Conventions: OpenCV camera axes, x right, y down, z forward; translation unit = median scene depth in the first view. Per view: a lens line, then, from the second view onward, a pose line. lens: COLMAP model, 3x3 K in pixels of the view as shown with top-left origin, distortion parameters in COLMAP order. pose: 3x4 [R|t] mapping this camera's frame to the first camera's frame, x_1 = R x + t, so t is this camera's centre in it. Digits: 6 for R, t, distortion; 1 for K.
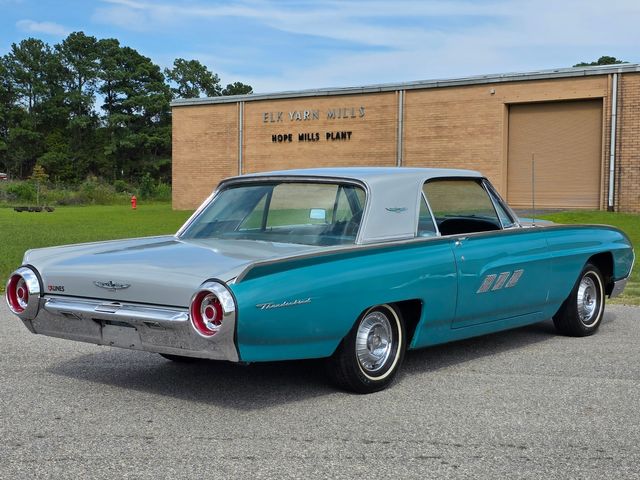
lens RADIAL K [[1026.8, 0, 320.7], [0, 1026.8, 257.7], [0, 0, 1]] dist [0.128216, -0.253595]
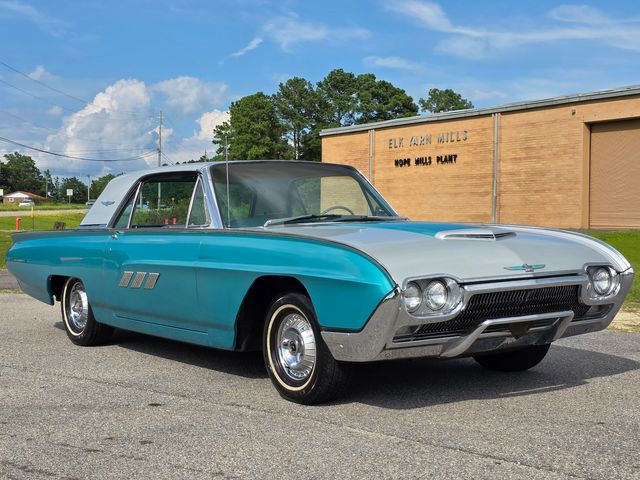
lens RADIAL K [[1011.4, 0, 320.0], [0, 1011.4, 240.0], [0, 0, 1]] dist [0.131858, -0.167455]
pose [[0.950286, 0.001758, -0.311374, 0.208362], [-0.014822, 0.999106, -0.039595, 0.004563], [0.311026, 0.042241, 0.949462, -0.000507]]
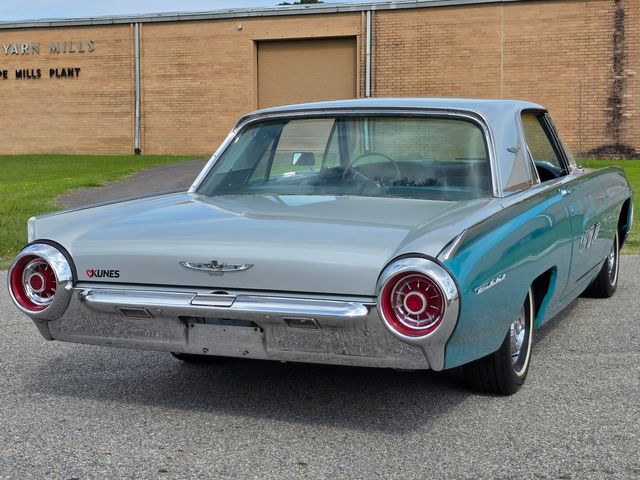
lens RADIAL K [[1084.4, 0, 317.2], [0, 1084.4, 213.4], [0, 0, 1]] dist [0.138674, -0.269124]
pose [[0.959686, -0.029846, 0.279485, -0.039653], [0.027878, 0.999551, 0.011016, -0.001696], [-0.279688, -0.002781, 0.960087, 0.034057]]
